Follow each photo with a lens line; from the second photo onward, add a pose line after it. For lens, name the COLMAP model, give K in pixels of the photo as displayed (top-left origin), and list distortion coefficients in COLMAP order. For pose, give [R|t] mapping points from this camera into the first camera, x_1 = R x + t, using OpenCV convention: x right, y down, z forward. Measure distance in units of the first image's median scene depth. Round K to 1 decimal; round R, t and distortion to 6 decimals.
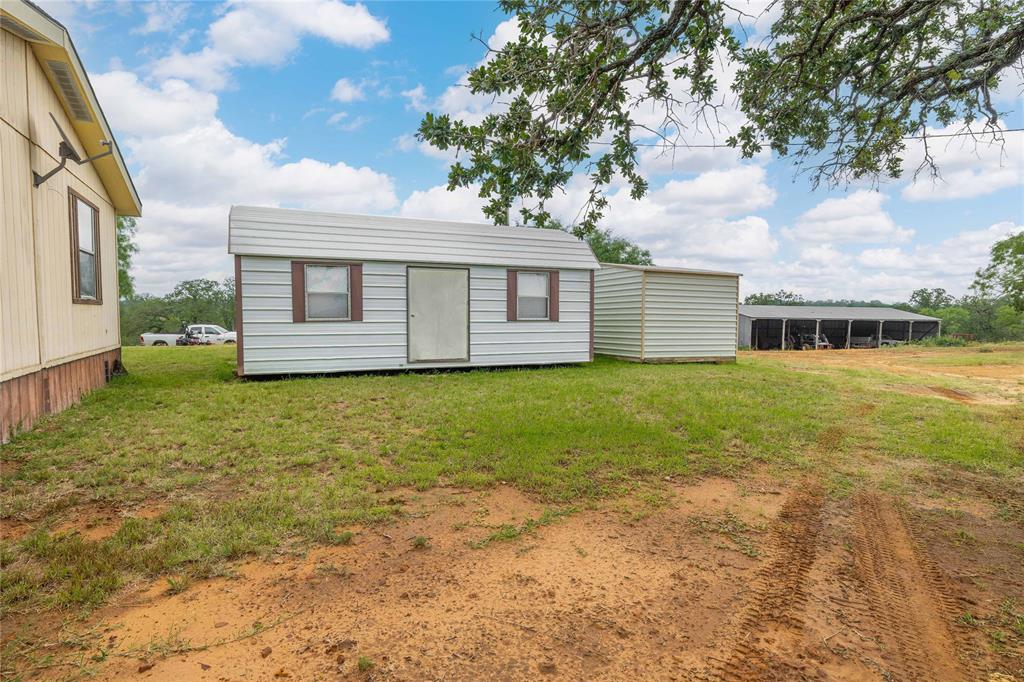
lens RADIAL K [[551.3, 0, 512.0], [0, 551.3, 341.0], [0, 0, 1]] dist [0.000836, 0.000086]
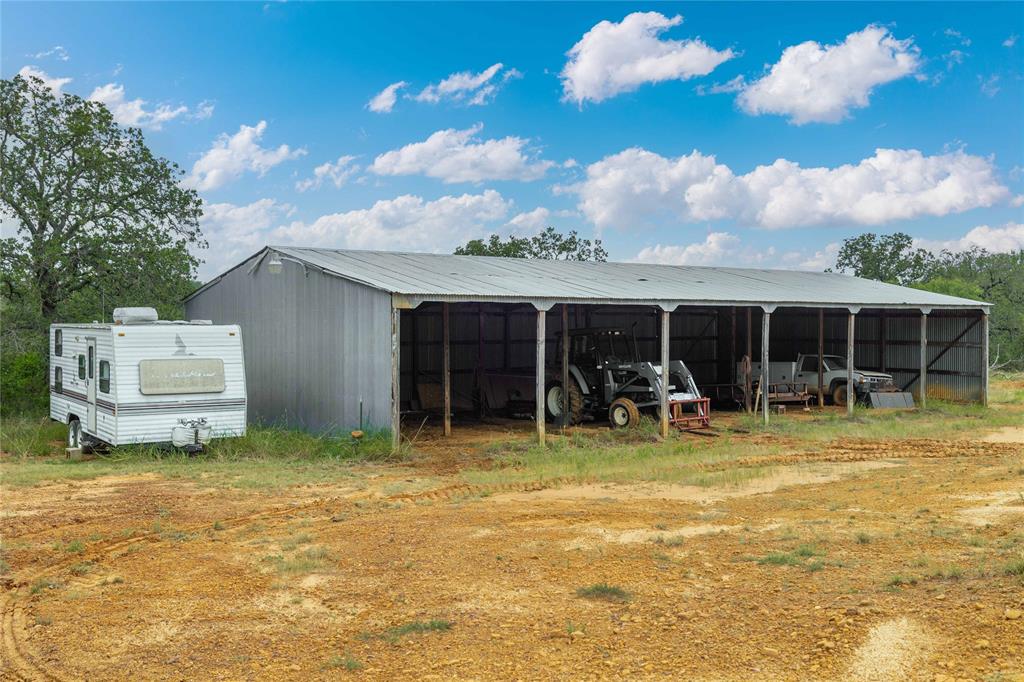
lens RADIAL K [[1045.3, 0, 512.0], [0, 1045.3, 341.0], [0, 0, 1]] dist [-0.001749, -0.002473]
pose [[0.921148, -0.021196, 0.388634, 0.293229], [0.030869, 0.999349, -0.018660, -0.015132], [-0.387986, 0.029185, 0.921203, 0.566063]]
